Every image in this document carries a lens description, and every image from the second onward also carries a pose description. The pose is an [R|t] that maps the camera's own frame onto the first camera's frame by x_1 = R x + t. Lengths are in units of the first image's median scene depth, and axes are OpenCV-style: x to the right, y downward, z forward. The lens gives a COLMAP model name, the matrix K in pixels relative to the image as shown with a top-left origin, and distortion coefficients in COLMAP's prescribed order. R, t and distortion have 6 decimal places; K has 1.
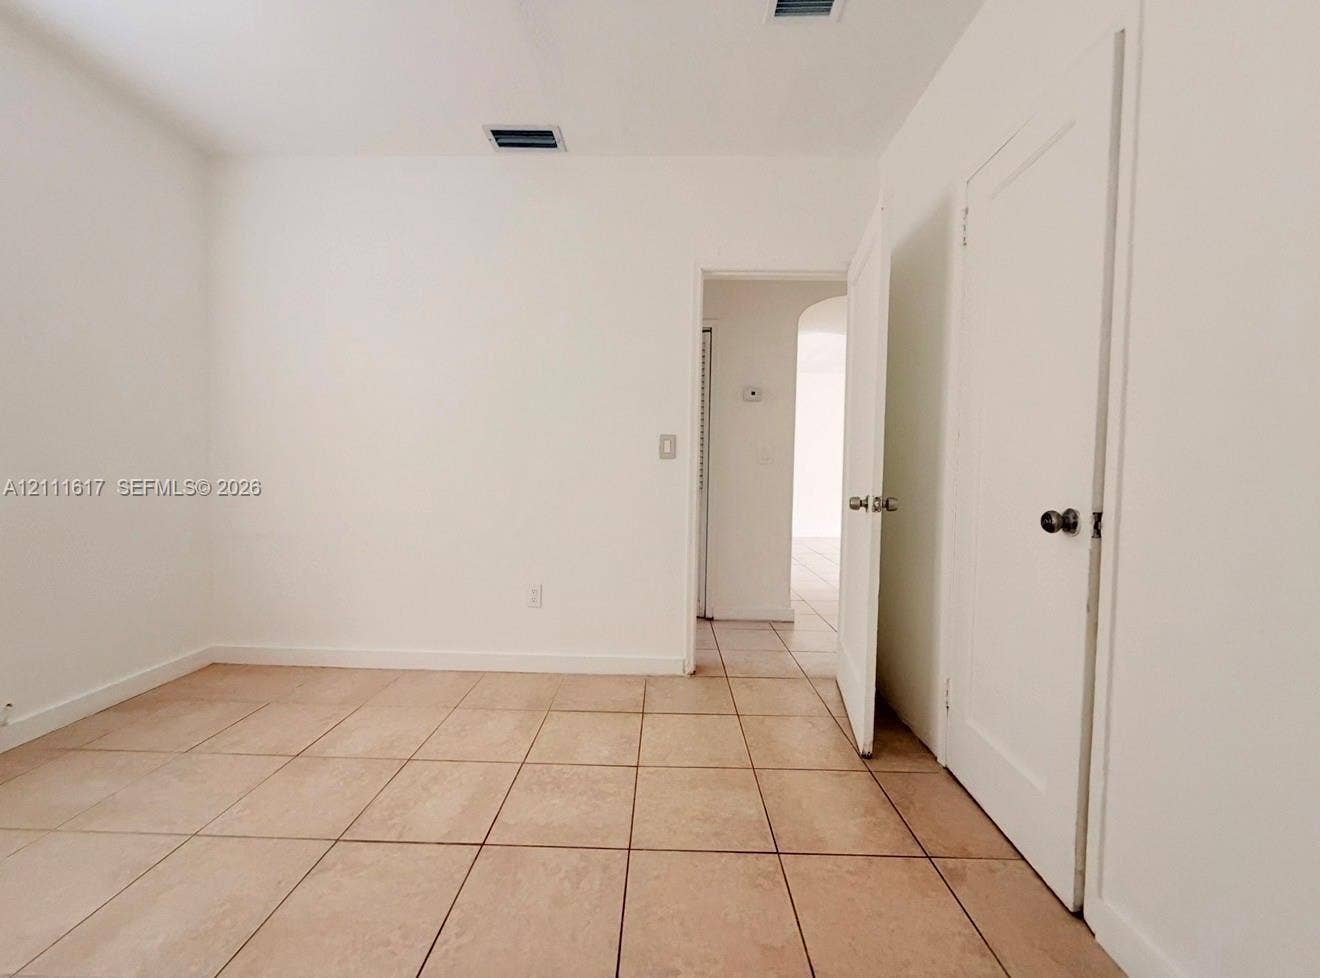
lens RADIAL K [[523.4, 0, 653.6], [0, 523.4, 493.3], [0, 0, 1]] dist [0.000960, 0.000030]
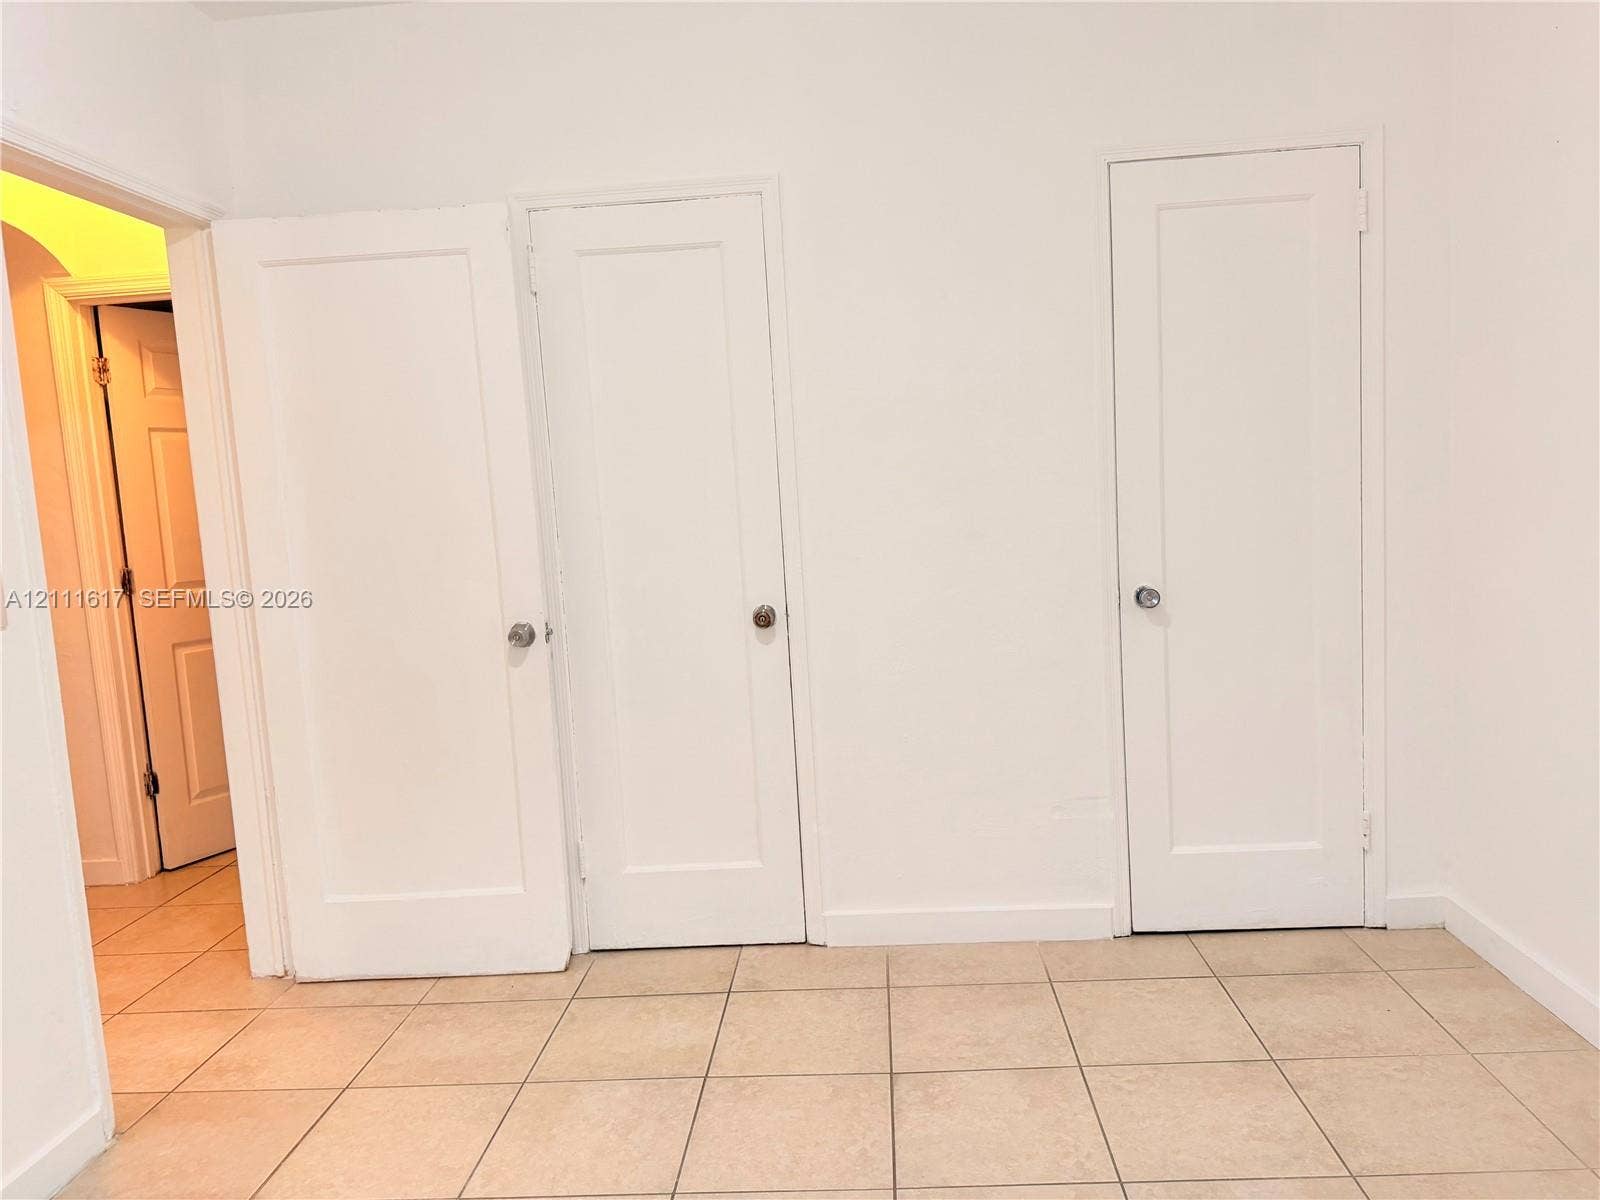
lens RADIAL K [[1129.3, 0, 808.8], [0, 1129.3, 607.1], [0, 0, 1]] dist [0.064379, -0.083173]
pose [[0.028830, -0.126029, 0.991608, -0.974725], [0.101952, 0.987217, 0.122507, -0.155960], [-0.994371, 0.097565, 0.041310, 0.486131]]
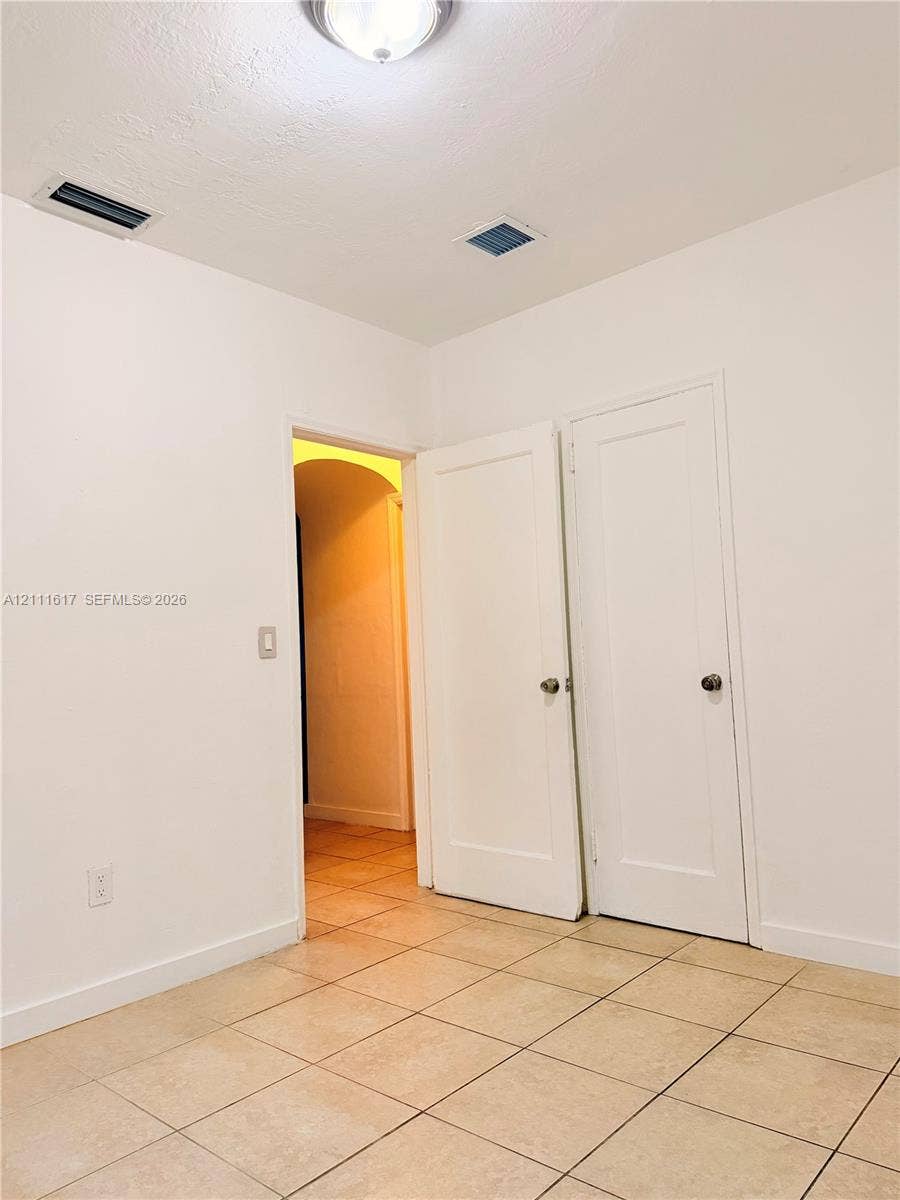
lens RADIAL K [[847.0, 0, 450.0], [0, 847.0, 600.0], [0, 0, 1]] dist [0.064379, -0.083173]
pose [[0.641871, 0.008422, 0.766766, -0.970683], [0.086406, 0.992777, -0.083237, -0.028128], [-0.761929, 0.119681, 0.636507, -0.018549]]
